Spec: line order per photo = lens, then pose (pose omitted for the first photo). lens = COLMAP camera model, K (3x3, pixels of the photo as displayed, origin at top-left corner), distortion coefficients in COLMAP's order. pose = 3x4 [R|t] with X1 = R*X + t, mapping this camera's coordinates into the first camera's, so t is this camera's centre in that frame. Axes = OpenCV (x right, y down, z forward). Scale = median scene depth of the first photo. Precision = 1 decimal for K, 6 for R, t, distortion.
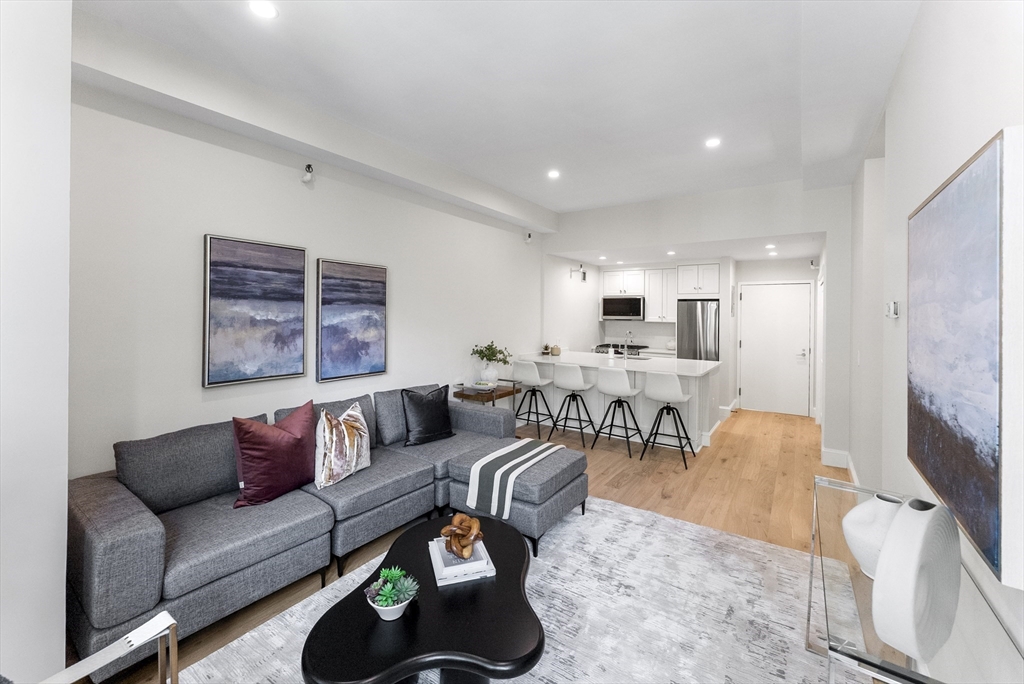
lens RADIAL K [[408.2, 0, 516.0], [0, 408.2, 312.8], [0, 0, 1]] dist [-0.000941, -0.000076]
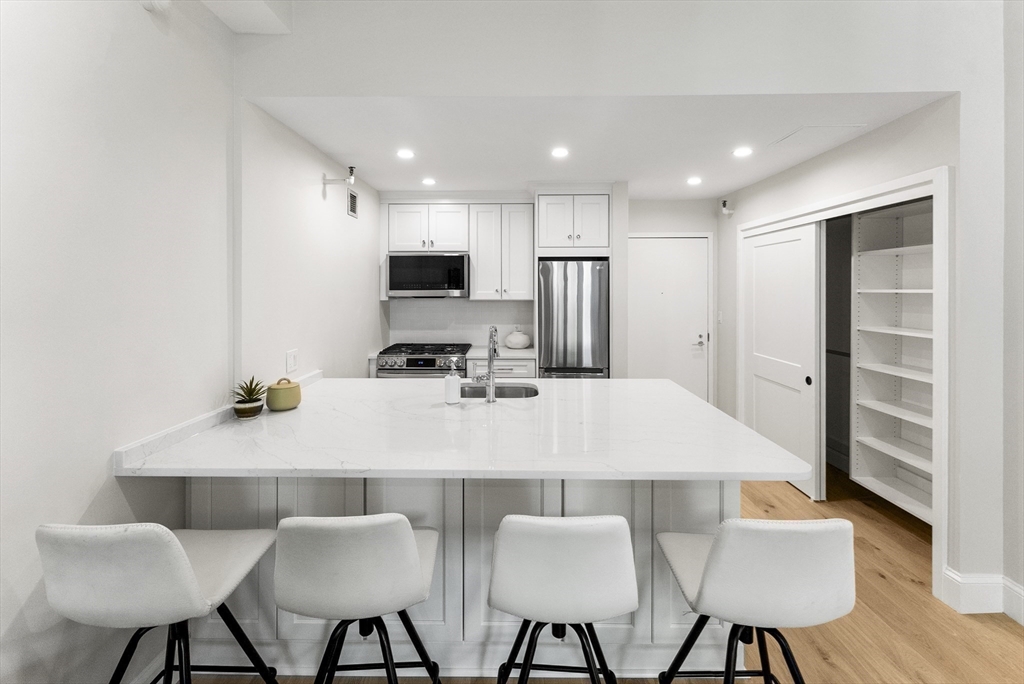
lens RADIAL K [[427.8, 0, 513.2], [0, 427.8, 286.2], [0, 0, 1]] dist [0.000845, -0.000038]
pose [[0.831145, -0.009404, 0.555976, 0.057232], [0.011124, 0.999938, 0.000284, 0.005114], [-0.555944, 0.005949, 0.831198, 0.580362]]
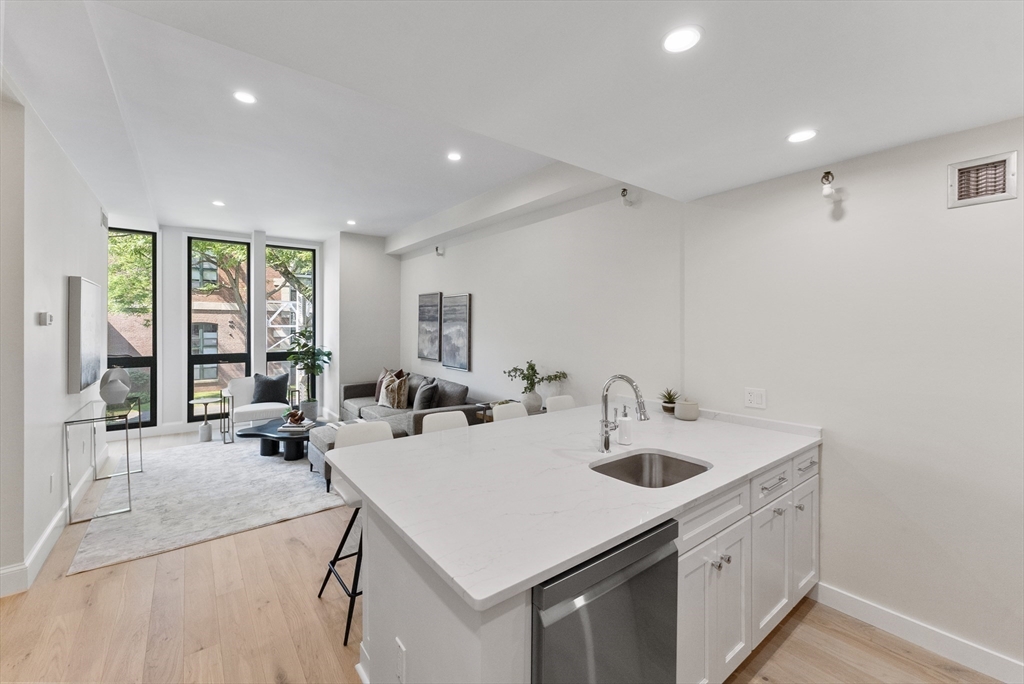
lens RADIAL K [[417.5, 0, 510.0], [0, 417.5, 325.0], [0, 0, 1]] dist [0.000377, -0.000038]
pose [[-0.305183, -0.015964, -0.952160, 0.575259], [-0.006837, 0.999870, -0.014572, 0.007233], [0.952269, 0.002063, -0.305252, 0.918628]]
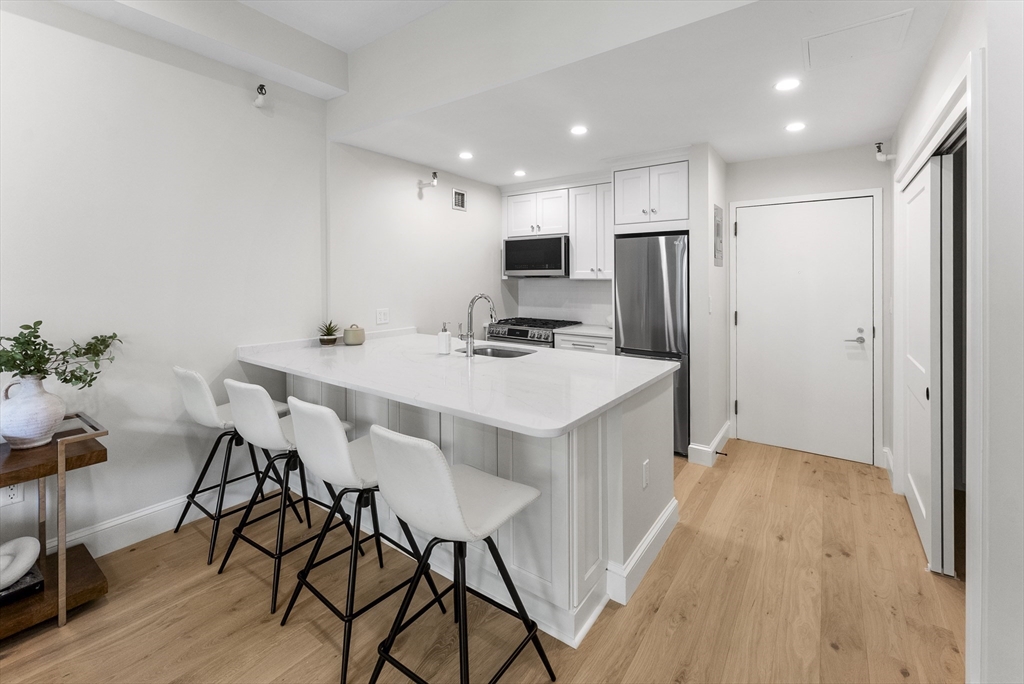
lens RADIAL K [[433.1, 0, 515.0], [0, 433.1, 277.8], [0, 0, 1]] dist [0.000394, -0.000019]
pose [[0.999765, -0.009165, -0.019641, 0.291674], [0.009099, 0.999953, -0.003442, 0.025076], [0.019672, 0.003263, 0.999801, 0.458683]]
